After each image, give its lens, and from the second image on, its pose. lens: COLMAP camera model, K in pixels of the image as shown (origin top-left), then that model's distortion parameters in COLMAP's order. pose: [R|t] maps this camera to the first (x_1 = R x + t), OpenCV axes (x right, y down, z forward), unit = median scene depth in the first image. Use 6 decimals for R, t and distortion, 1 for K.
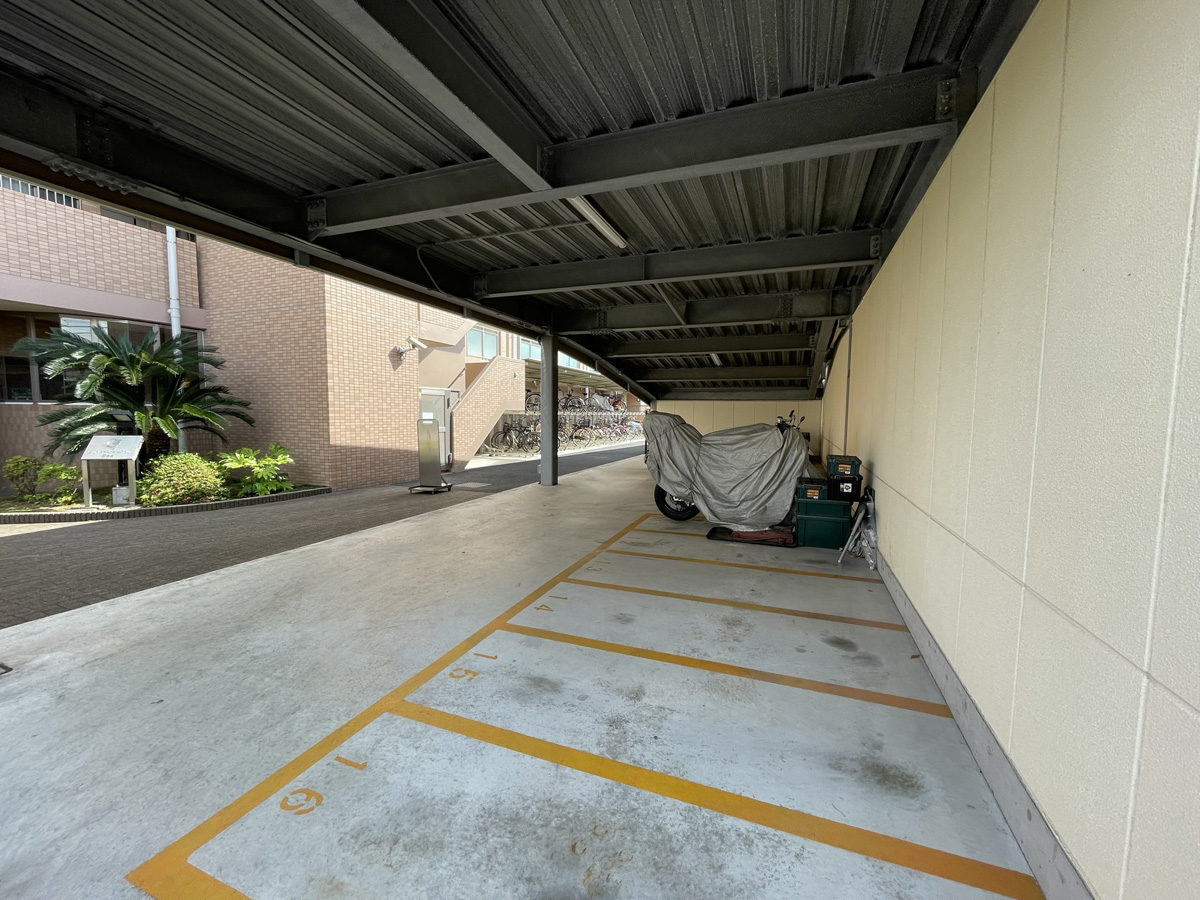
lens RADIAL K [[487.2, 0, 599.9], [0, 487.2, 449.9], [0, 0, 1]] dist [-0.002264, 0.000009]
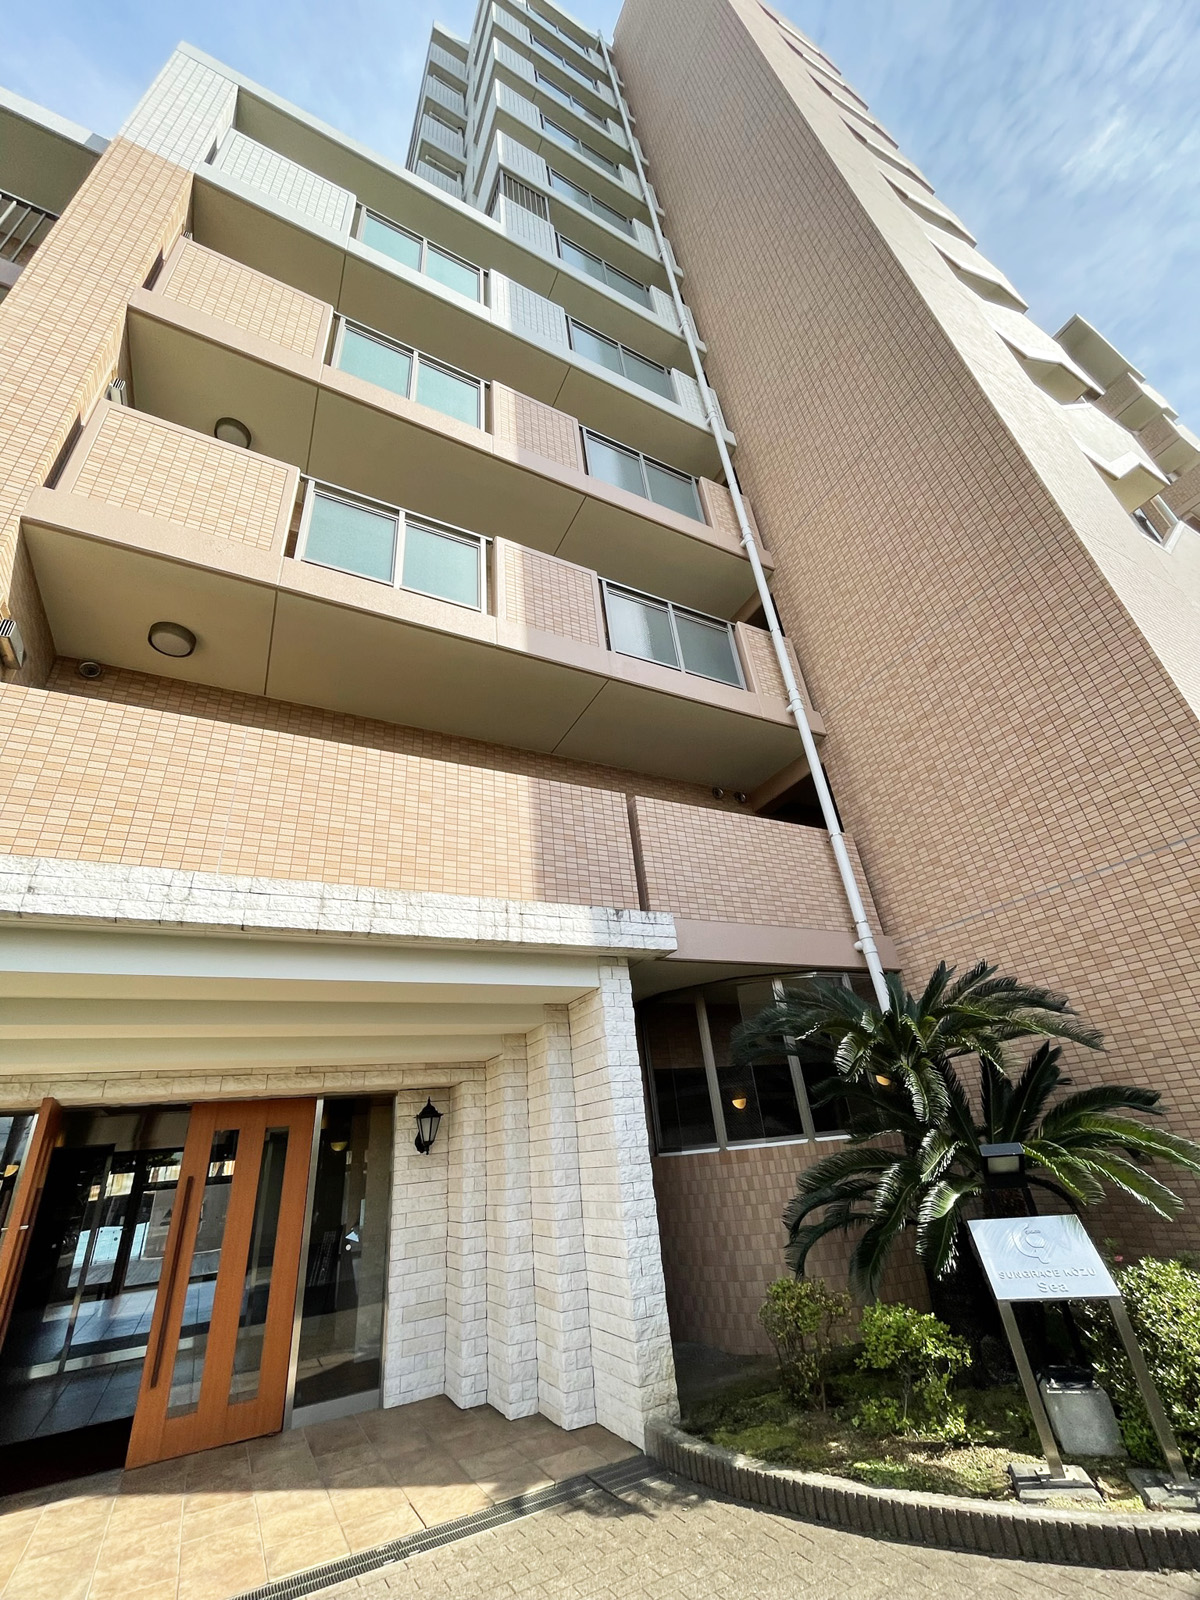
lens RADIAL K [[649.6, 0, 601.3], [0, 649.6, 796.3], [0, 0, 1]] dist [-0.002264, 0.000009]
pose [[0.752790, -0.383225, -0.535206, -0.717914], [0.048055, 0.842886, -0.535942, -0.044497], [0.656504, 0.377733, 0.652932, 0.271286]]
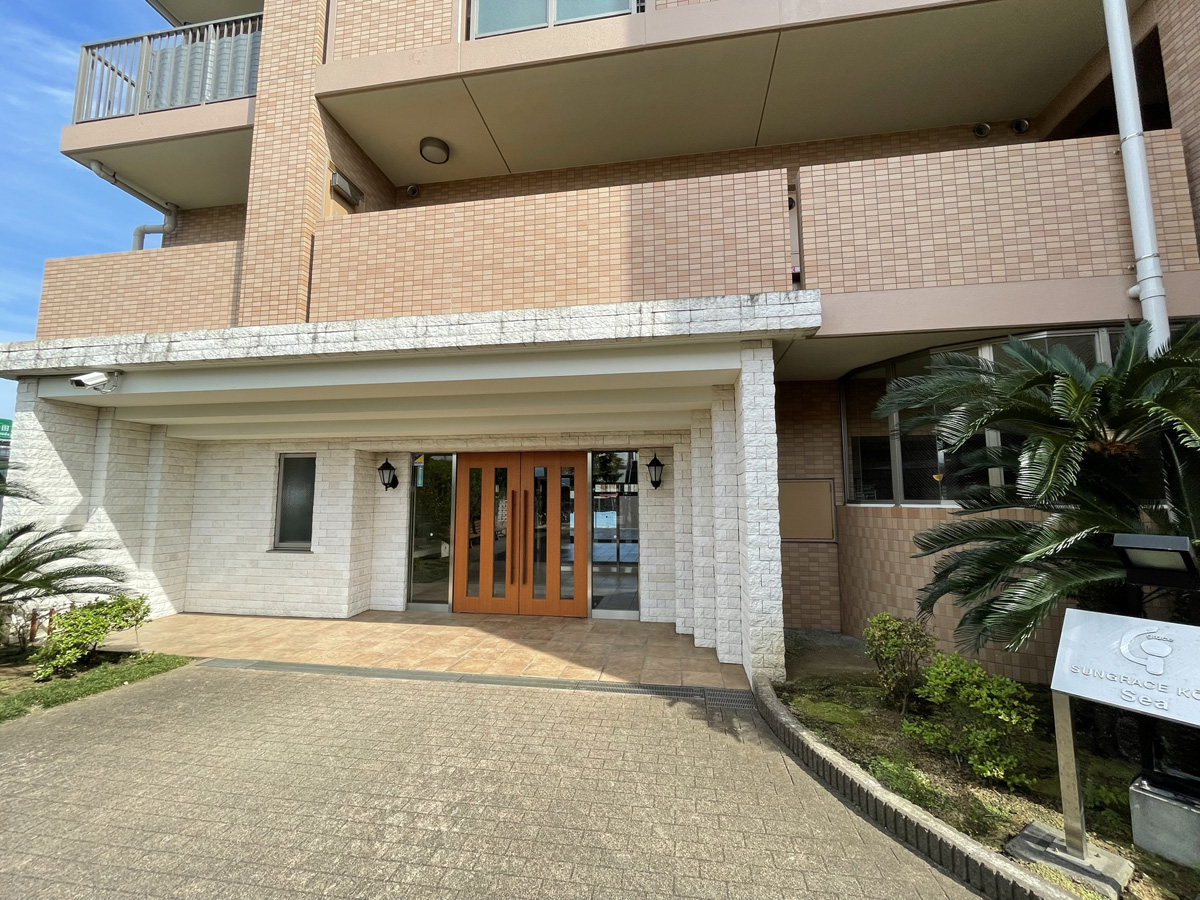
lens RADIAL K [[487.2, 0, 598.7], [0, 487.2, 450.2], [0, 0, 1]] dist [-0.002264, 0.000009]
pose [[0.212772, -0.109255, -0.970975, -0.653308], [-0.071487, 0.989325, -0.126985, -0.060963], [0.974483, 0.096431, 0.202690, 0.515004]]
